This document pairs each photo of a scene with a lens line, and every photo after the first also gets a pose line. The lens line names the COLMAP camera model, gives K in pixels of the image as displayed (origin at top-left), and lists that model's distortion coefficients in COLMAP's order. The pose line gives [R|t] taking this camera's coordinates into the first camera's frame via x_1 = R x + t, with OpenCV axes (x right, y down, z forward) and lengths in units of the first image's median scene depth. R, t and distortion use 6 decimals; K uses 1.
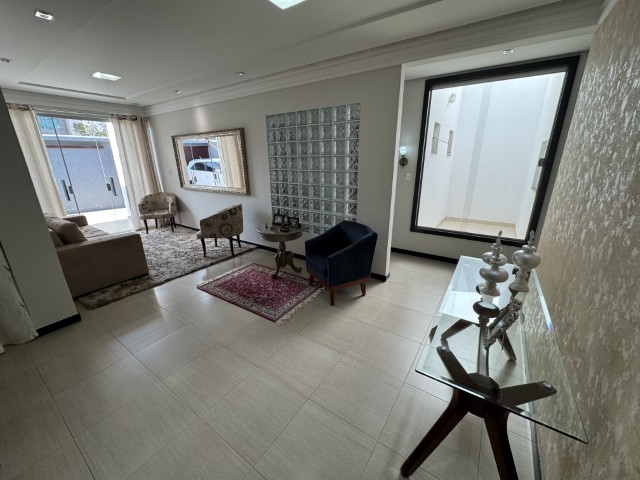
lens RADIAL K [[259.2, 0, 321.6], [0, 259.2, 238.9], [0, 0, 1]] dist [0.000178, 0.001227]
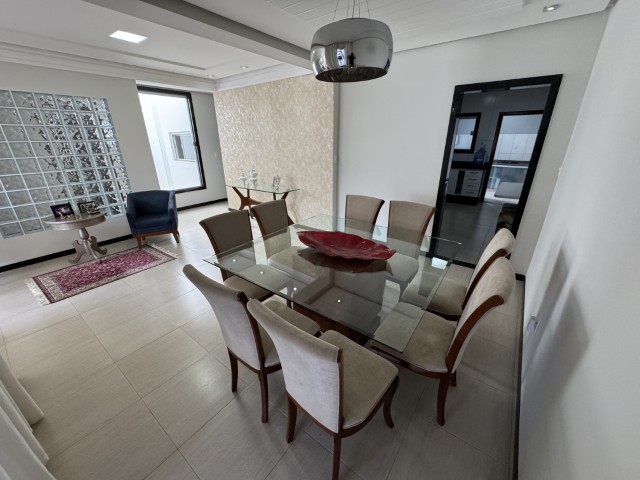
lens RADIAL K [[259.2, 0, 322.2], [0, 259.2, 237.9], [0, 0, 1]] dist [0.000178, 0.001227]
pose [[0.036582, -0.355635, 0.933909, -1.041064], [0.308413, 0.892933, 0.327950, -0.002648], [-0.950549, 0.276032, 0.142348, -0.004772]]
